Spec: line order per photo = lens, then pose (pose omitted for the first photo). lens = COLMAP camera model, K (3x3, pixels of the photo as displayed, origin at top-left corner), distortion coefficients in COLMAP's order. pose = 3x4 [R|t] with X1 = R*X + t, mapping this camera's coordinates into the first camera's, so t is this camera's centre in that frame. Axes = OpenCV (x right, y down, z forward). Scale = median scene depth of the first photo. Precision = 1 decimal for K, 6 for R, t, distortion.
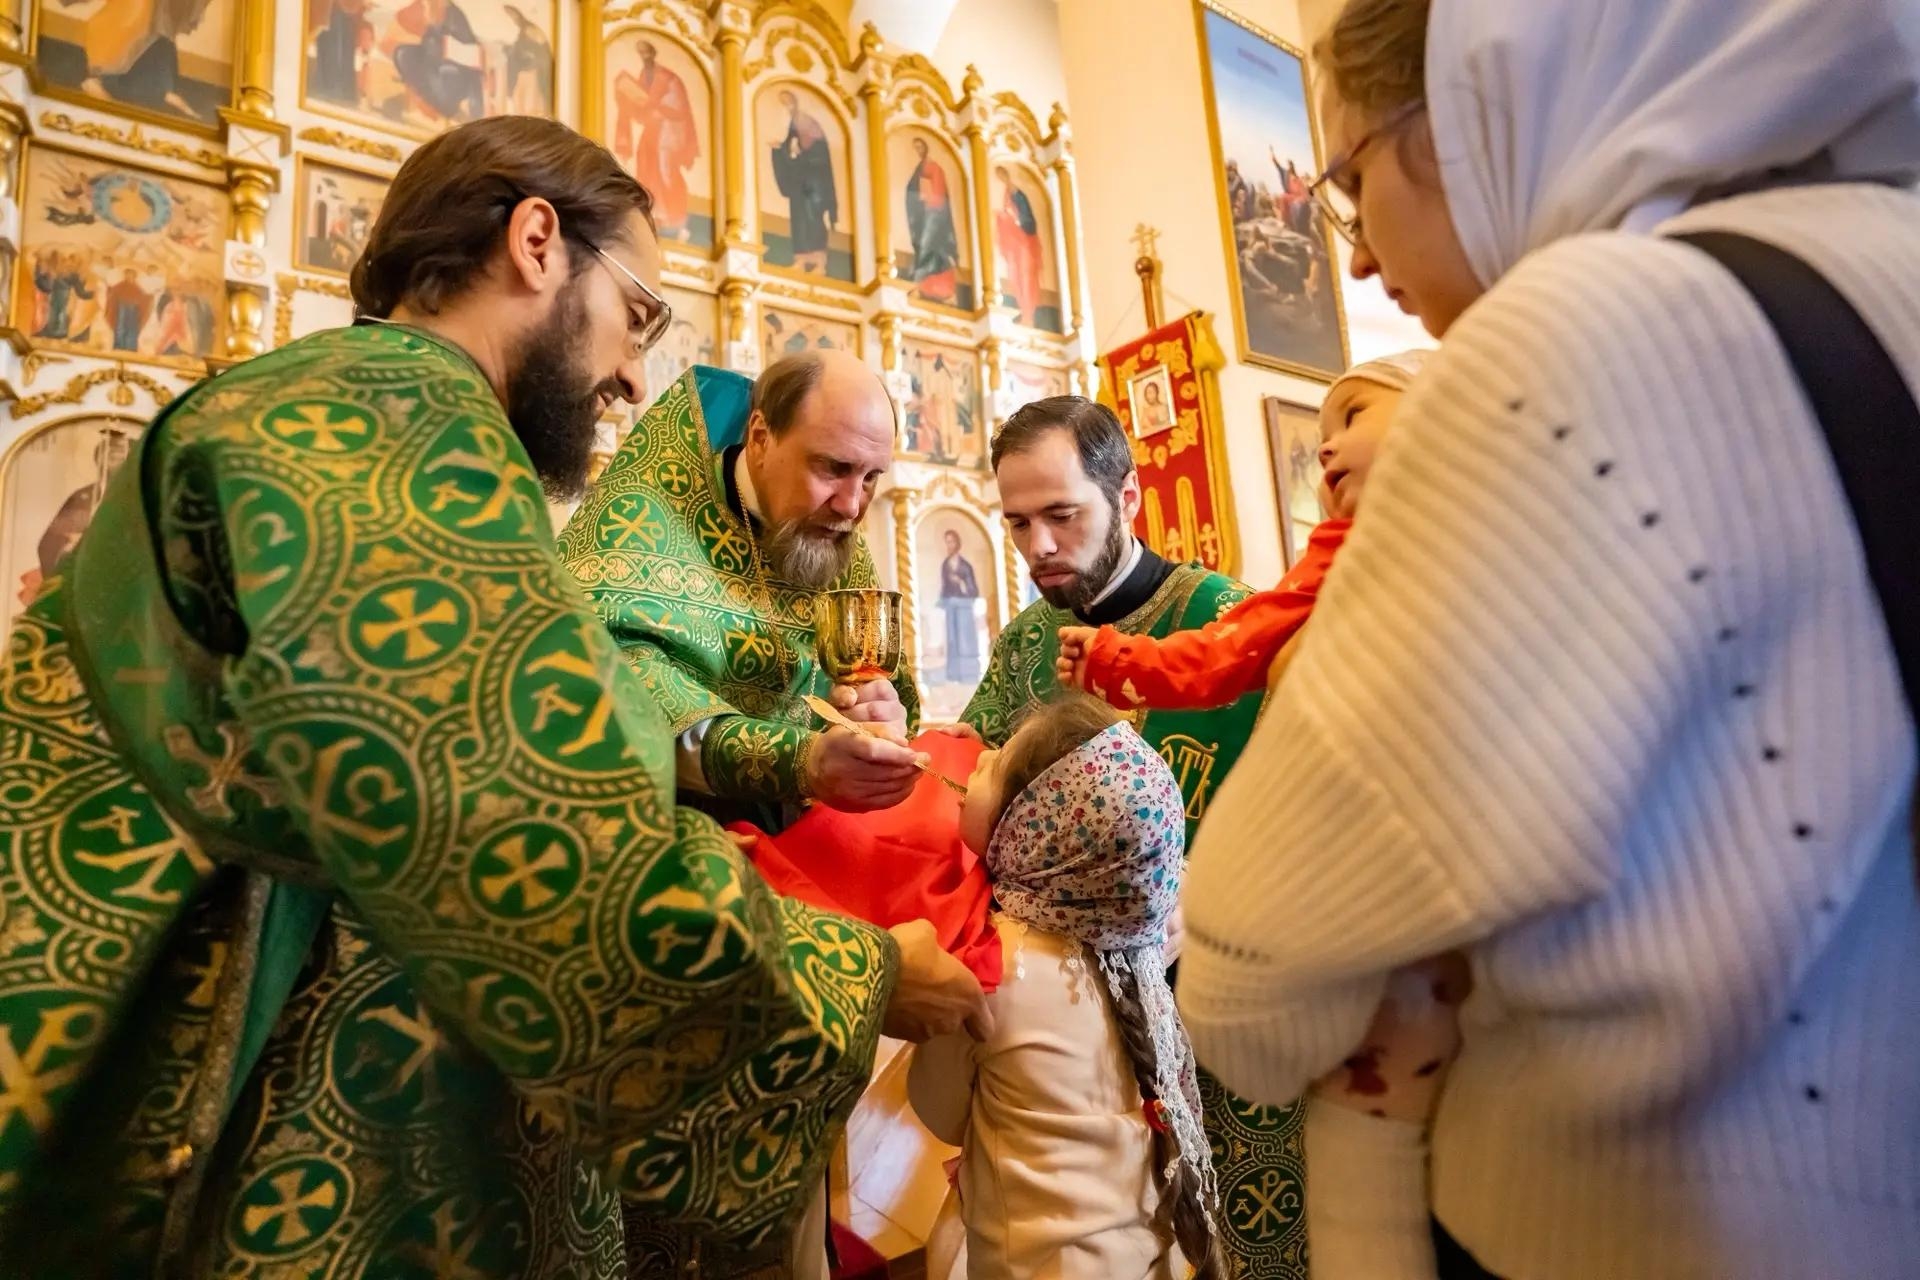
lens RADIAL K [[956.9, 0, 960.0], [0, 956.9, 640.0], [0, 0, 1]] dist [-0.079139, 0.035931]
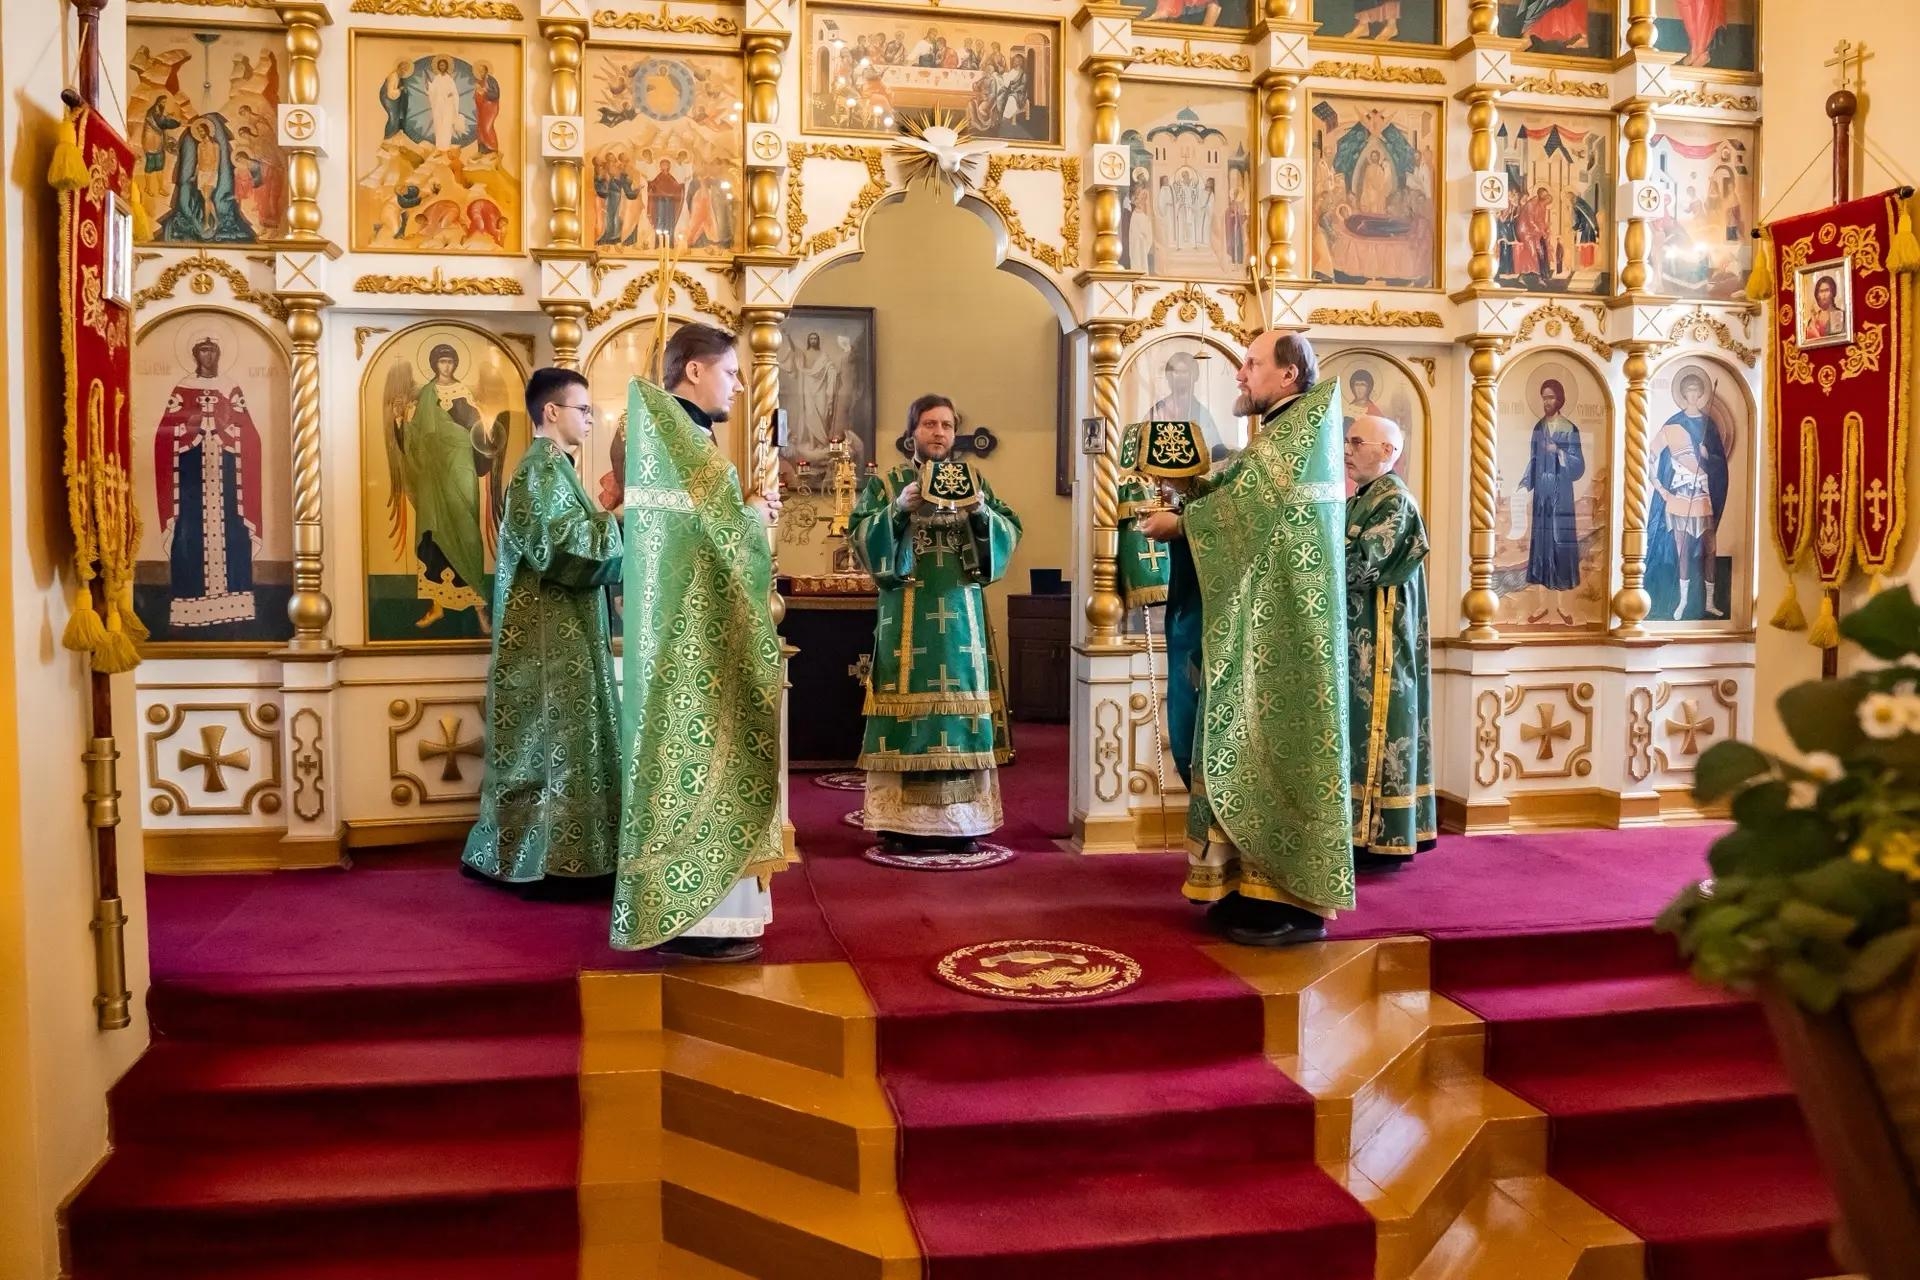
lens RADIAL K [[1479.7, 0, 928.5], [0, 1479.7, 644.1], [0, 0, 1]] dist [-0.103109, 0.067705]
pose [[0.909734, 0.095012, -0.404174, 0.034915], [-0.012222, 0.979171, 0.202670, -0.186331], [0.415012, -0.179436, 0.891946, -0.329597]]
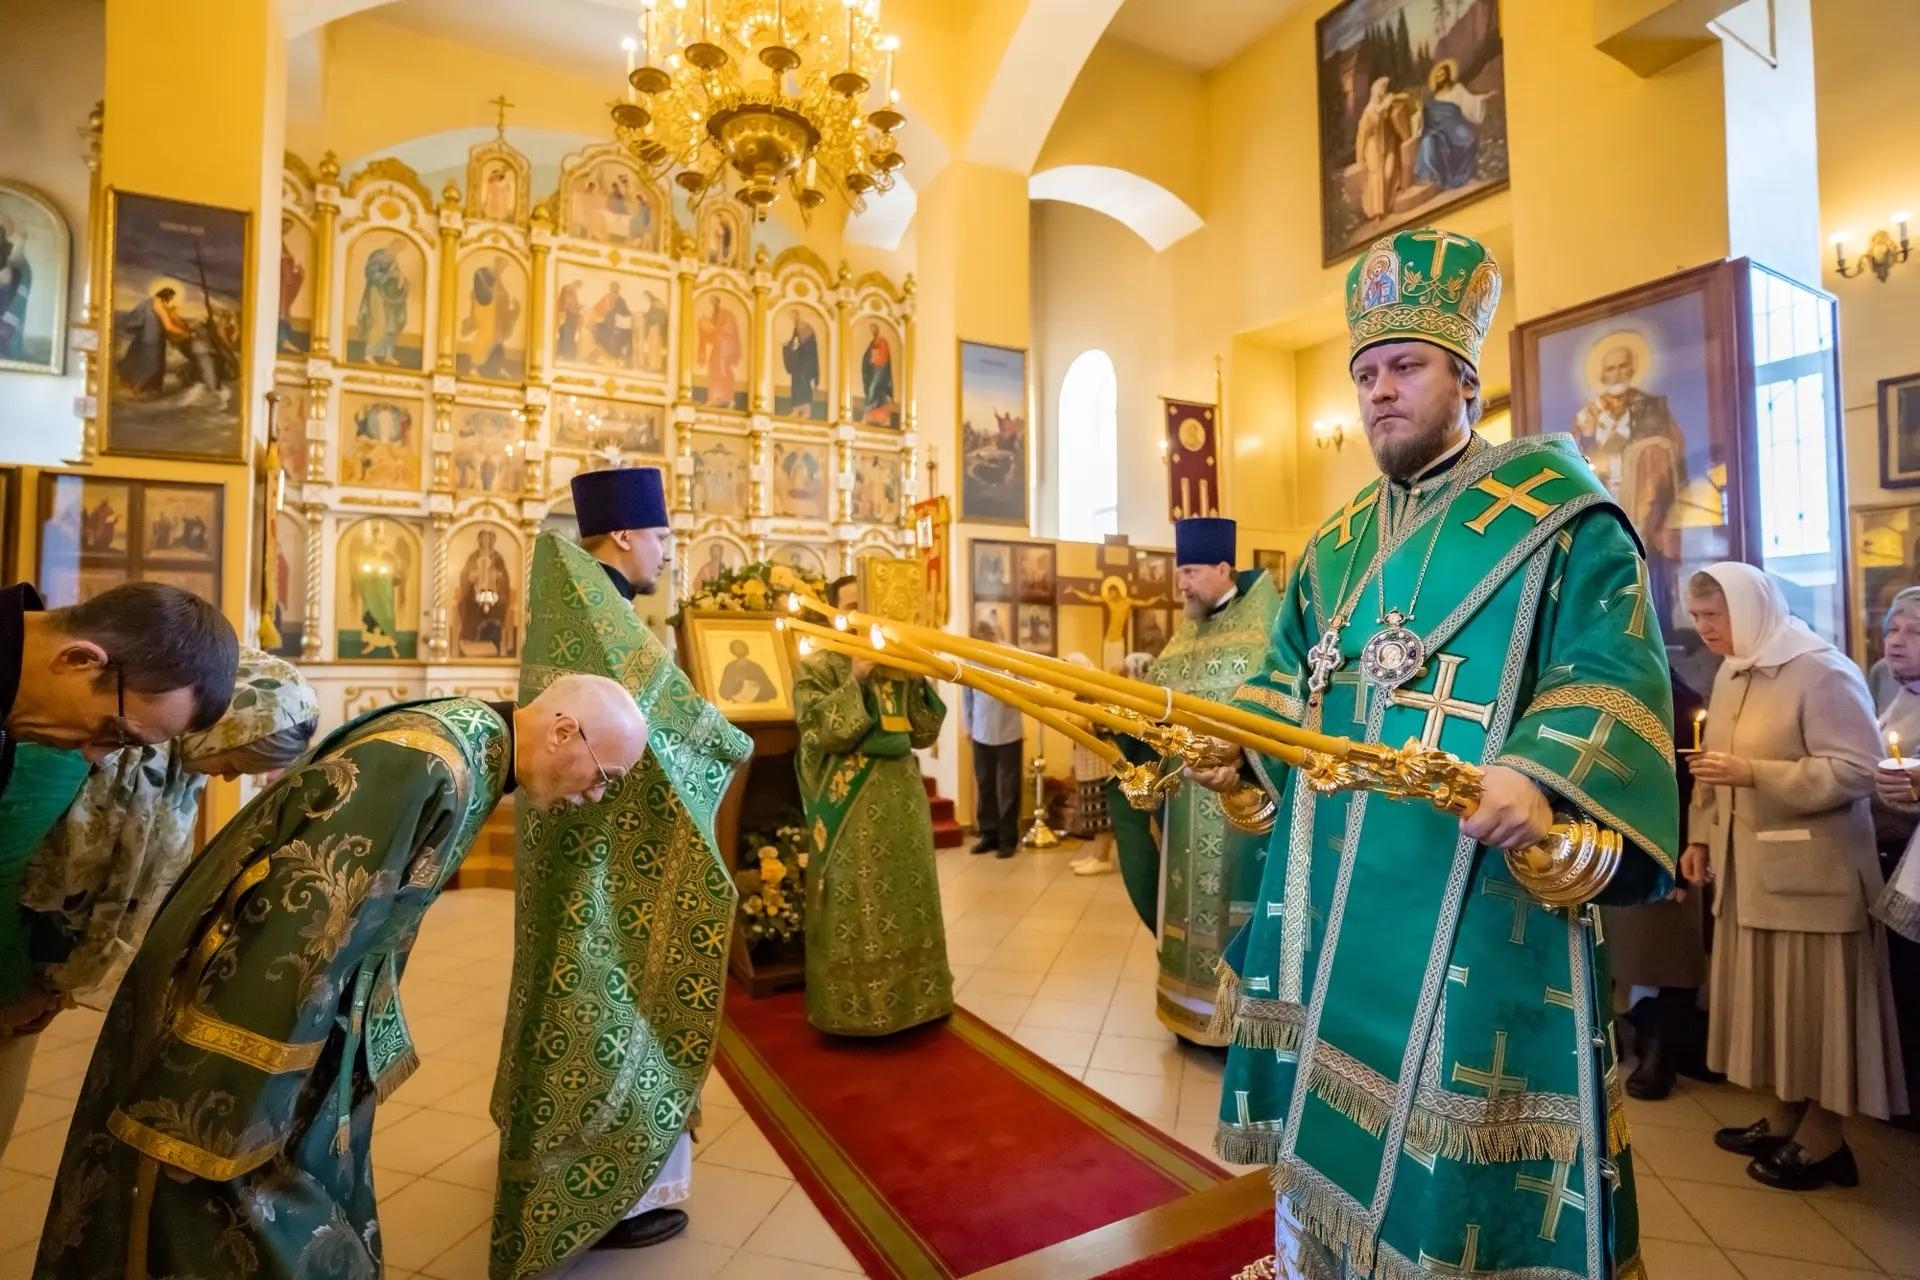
lens RADIAL K [[969.9, 0, 960.0], [0, 969.9, 640.0], [0, 0, 1]] dist [-0.088012, 0.045462]
pose [[0.992561, 0.064294, -0.103386, 0.473999], [-0.054146, 0.993699, 0.098136, -0.204836], [0.109044, -0.091808, 0.989788, -1.101113]]
